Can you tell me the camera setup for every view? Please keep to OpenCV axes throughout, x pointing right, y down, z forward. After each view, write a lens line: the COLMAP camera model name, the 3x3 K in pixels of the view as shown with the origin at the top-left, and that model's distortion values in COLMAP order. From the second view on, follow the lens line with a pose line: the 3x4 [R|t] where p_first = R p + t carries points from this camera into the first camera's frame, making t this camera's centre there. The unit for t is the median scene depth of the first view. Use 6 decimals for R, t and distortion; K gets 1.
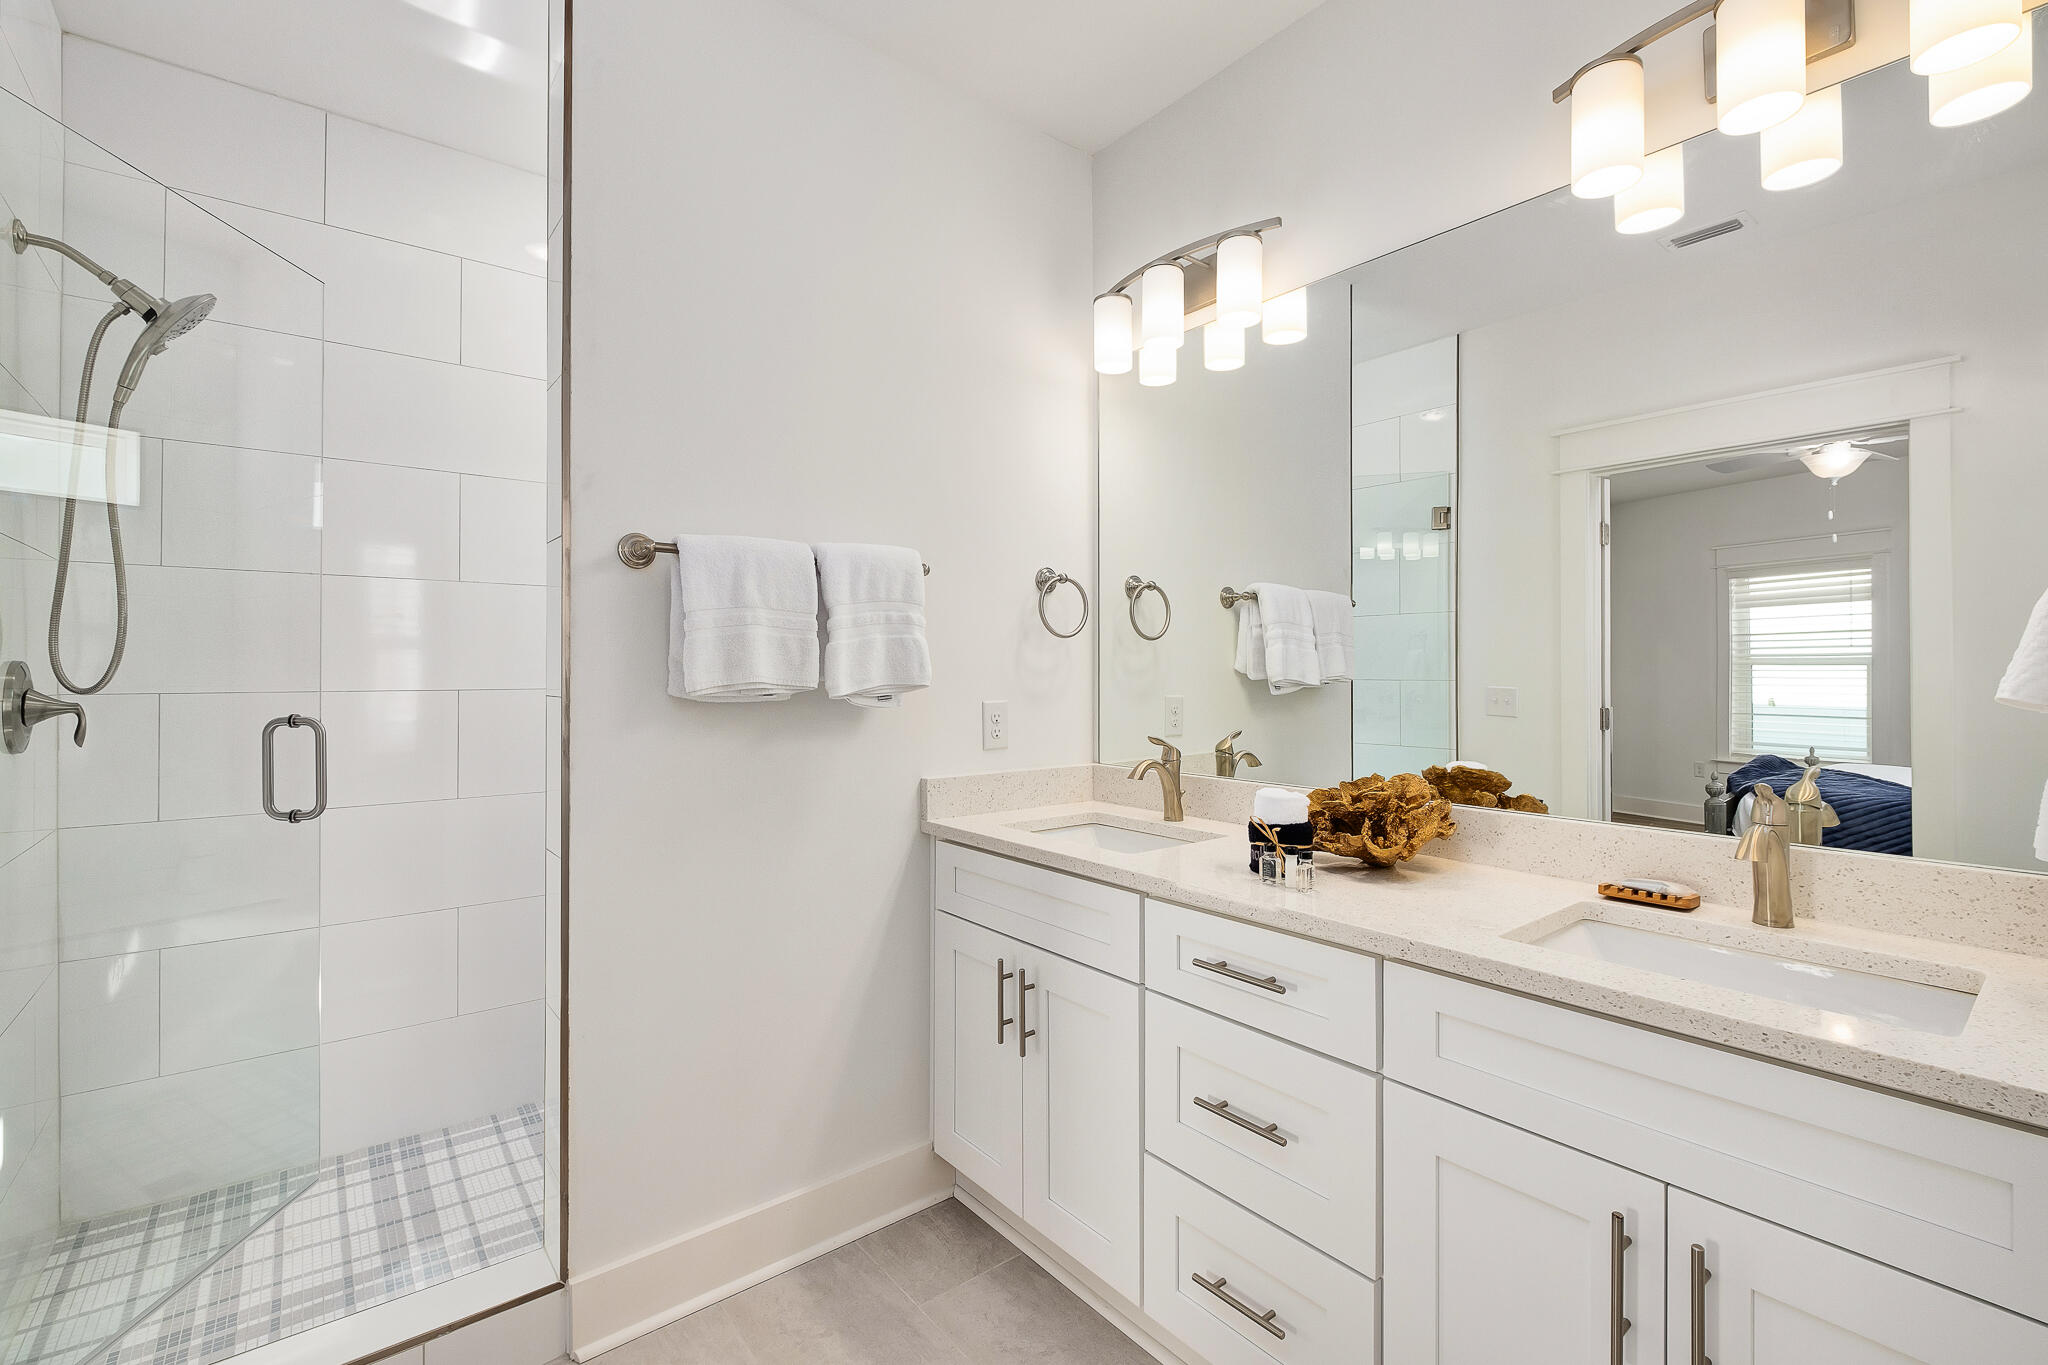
lens RADIAL K [[889.2, 0, 1013.6], [0, 889.2, 682.9], [0, 0, 1]] dist [0.001149, -0.003278]
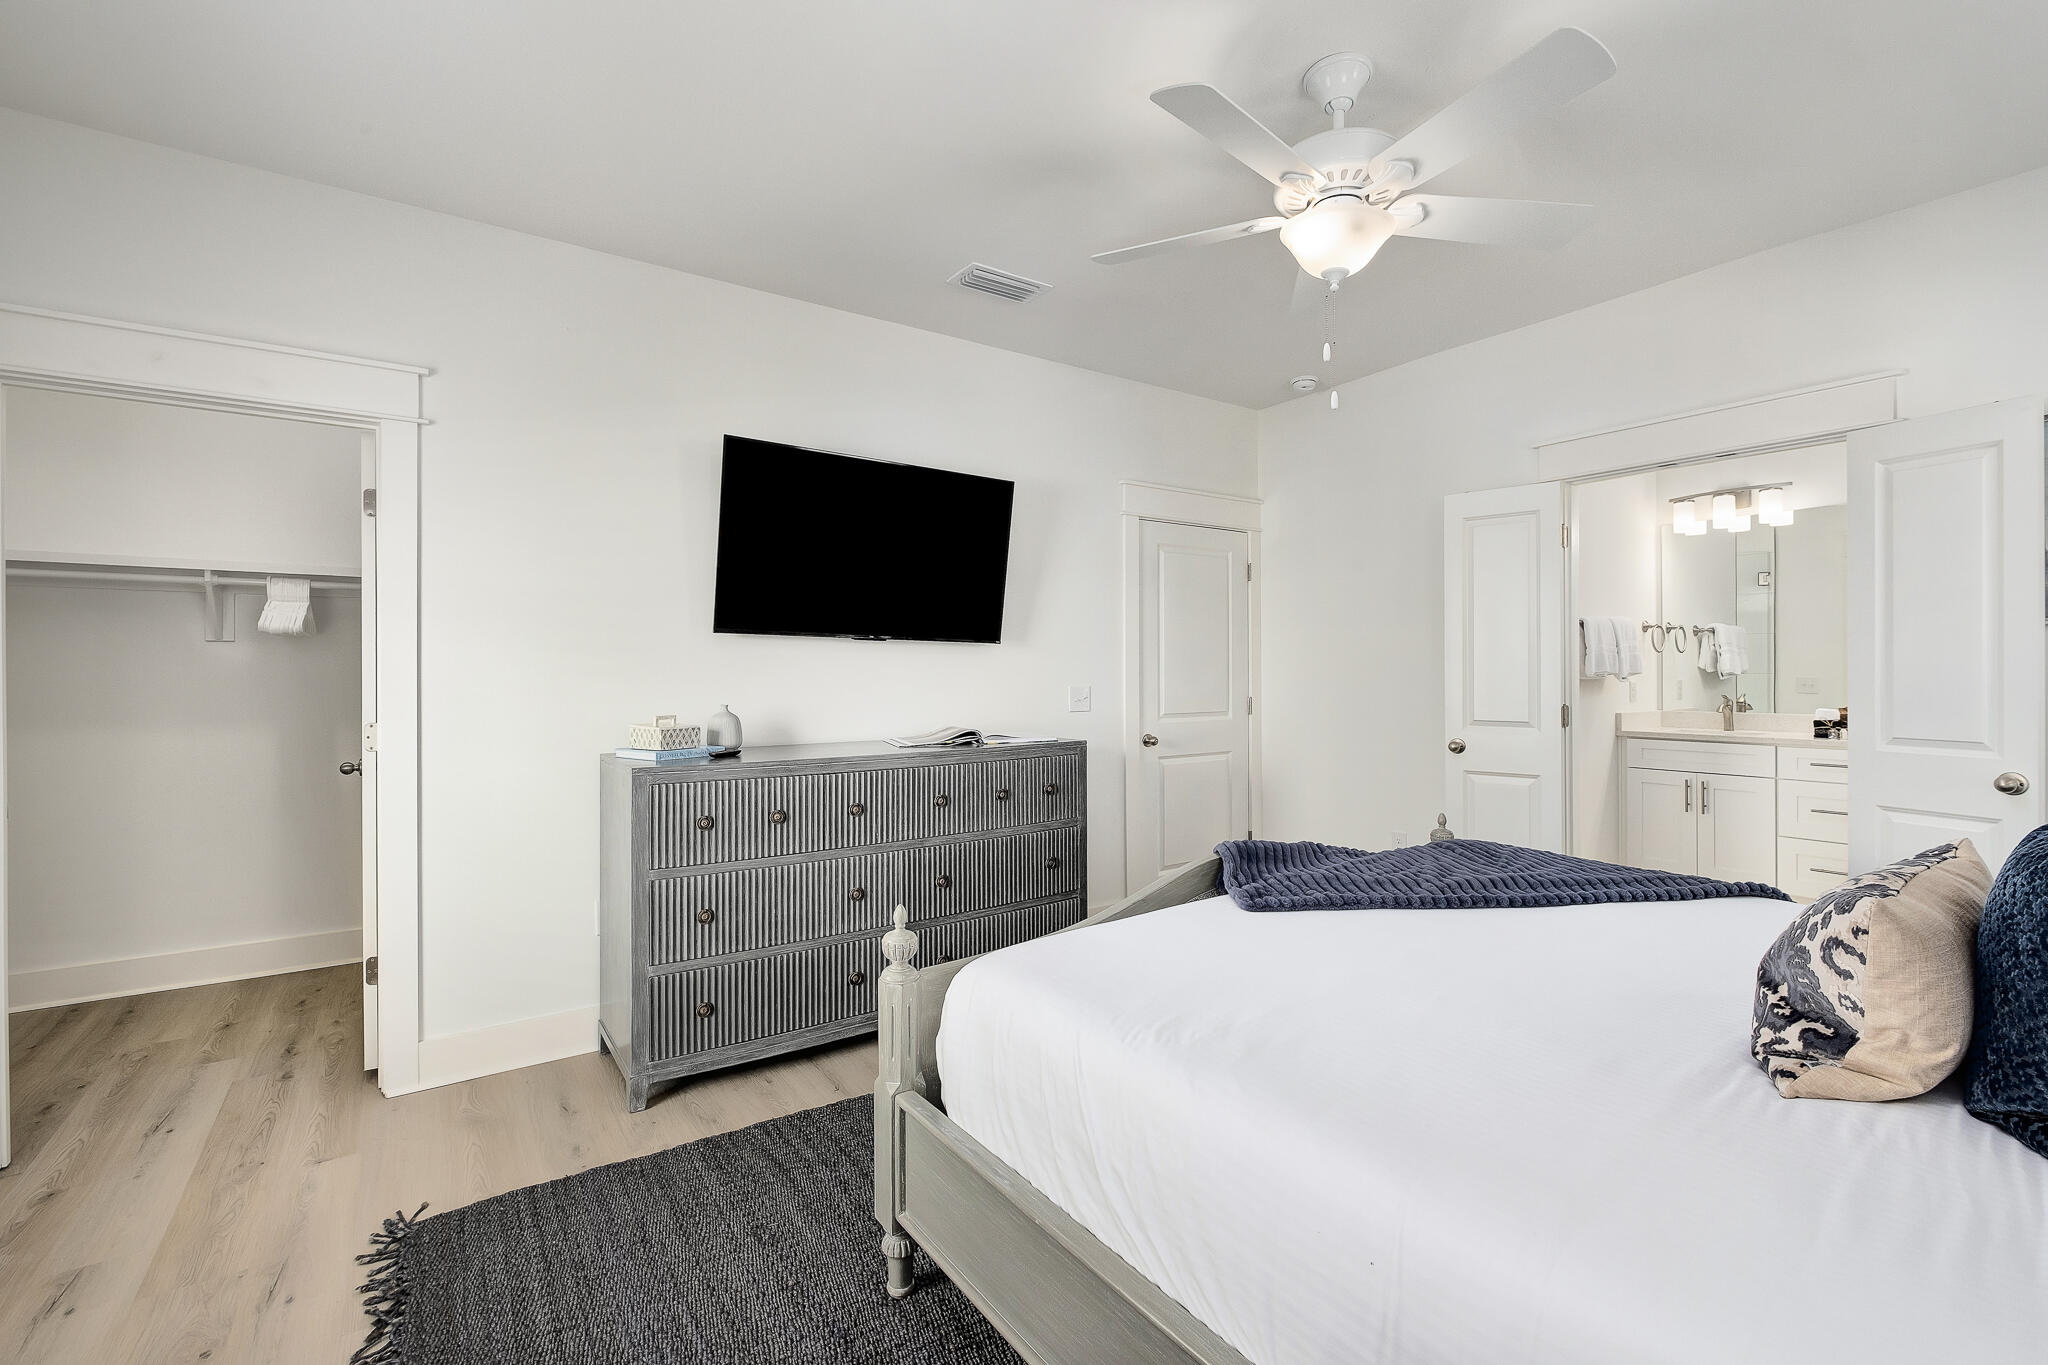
lens RADIAL K [[889.2, 0, 1030.8], [0, 889.2, 681.8], [0, 0, 1]] dist [0.001149, -0.003278]
pose [[0.998838, 0.003040, -0.048100, -1.551659], [-0.003220, 0.999988, -0.003671, 0.041154], [0.048089, 0.003822, 0.998836, -1.433551]]
